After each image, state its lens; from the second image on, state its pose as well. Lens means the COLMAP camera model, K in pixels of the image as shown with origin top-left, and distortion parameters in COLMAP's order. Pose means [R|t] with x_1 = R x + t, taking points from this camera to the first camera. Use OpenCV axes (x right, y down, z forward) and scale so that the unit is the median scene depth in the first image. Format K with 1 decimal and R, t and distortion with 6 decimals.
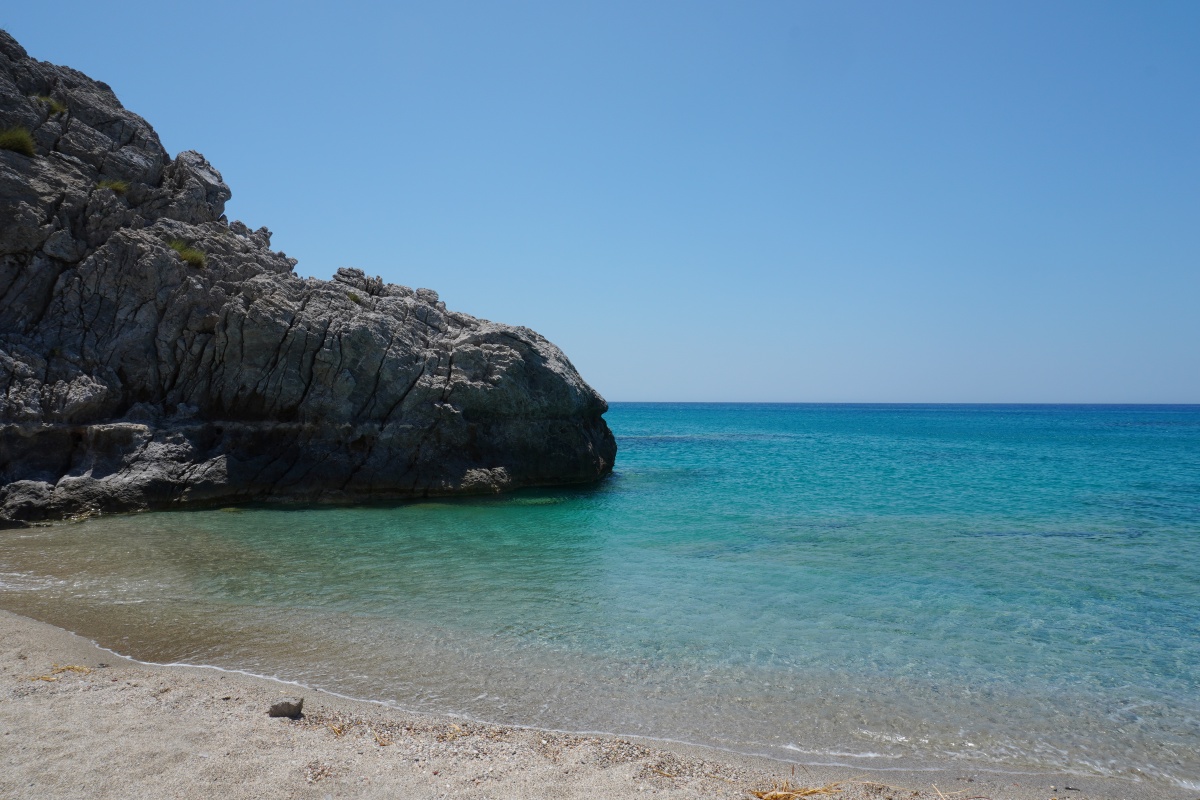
lens RADIAL K [[805.8, 0, 600.0], [0, 805.8, 400.0], [0, 0, 1]] dist [-0.048145, 0.049012]
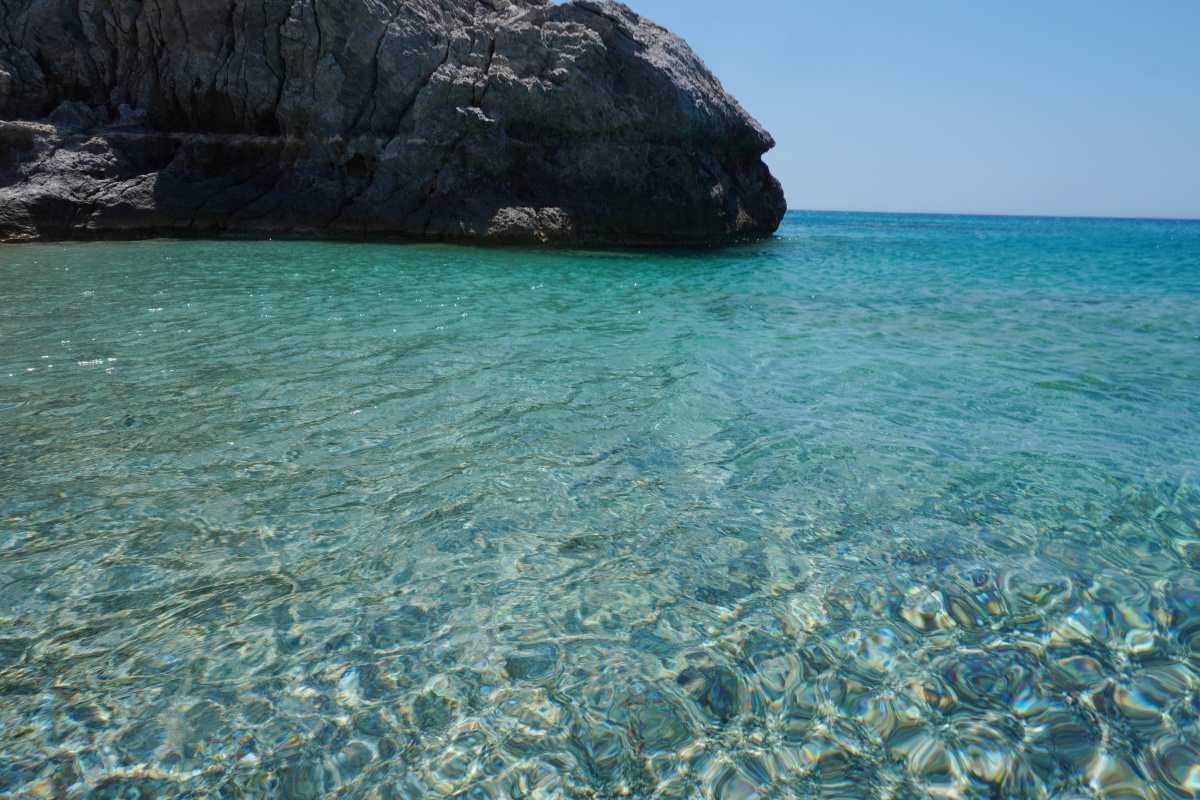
lens RADIAL K [[805.8, 0, 600.0], [0, 805.8, 400.0], [0, 0, 1]] dist [-0.048145, 0.049012]
pose [[0.944618, 0.089793, -0.315648, 0.149981], [-0.013717, 0.971802, 0.235401, 0.087822], [0.327885, -0.218034, 0.919213, 0.384452]]
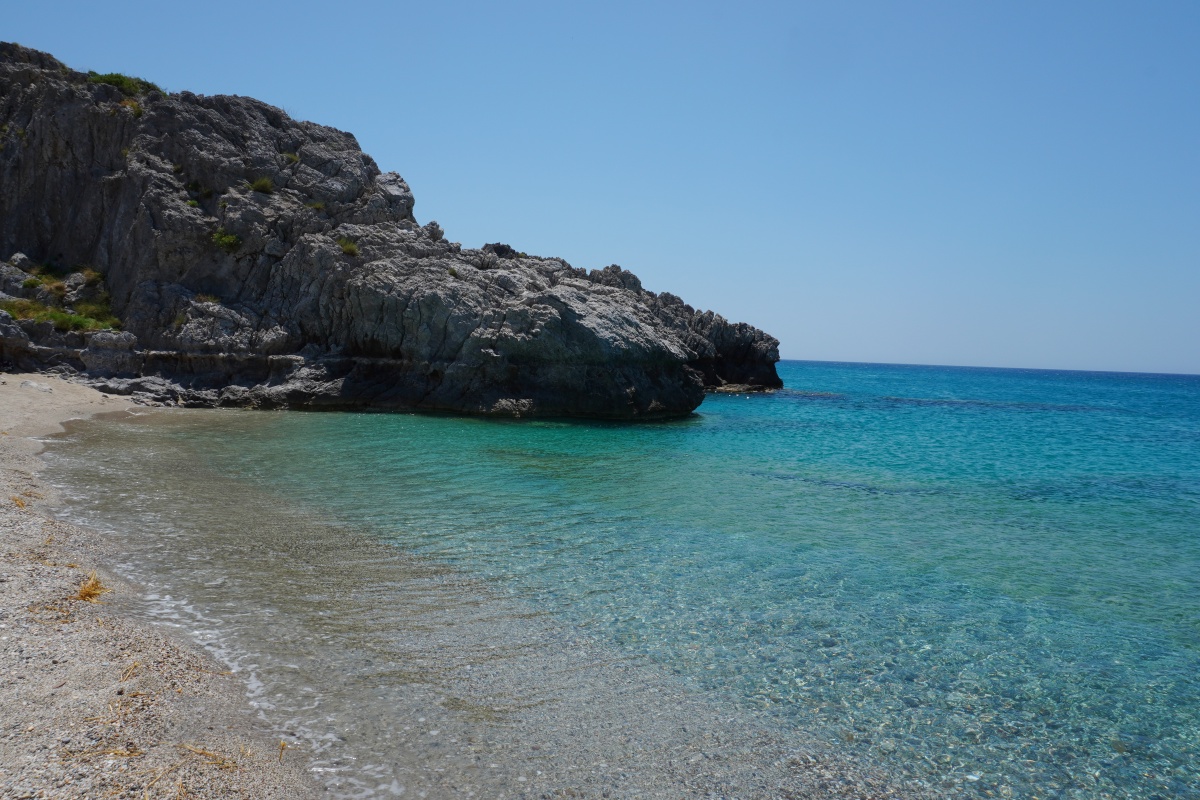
lens RADIAL K [[805.8, 0, 600.0], [0, 805.8, 400.0], [0, 0, 1]] dist [-0.048145, 0.049012]
pose [[0.842857, 0.054756, -0.535345, 0.727387], [-0.029102, 0.997992, 0.056259, 0.008492], [0.537351, -0.031839, 0.842758, -0.041025]]
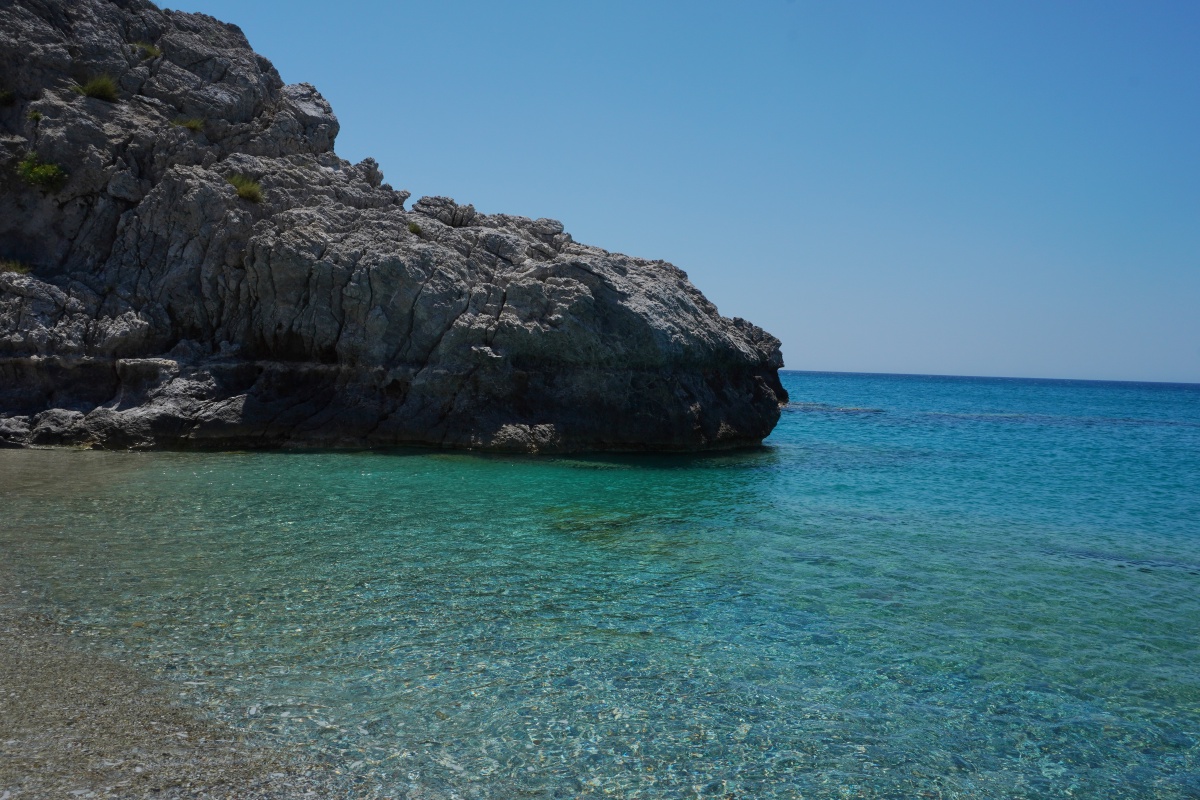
lens RADIAL K [[939.4, 0, 600.0], [0, 939.4, 400.0], [0, 0, 1]] dist [-0.021875, 0.025268]
pose [[0.899029, 0.034491, -0.436528, 0.376389], [-0.020967, 0.999140, 0.035762, 0.024297], [0.437387, -0.022998, 0.898979, 0.161343]]
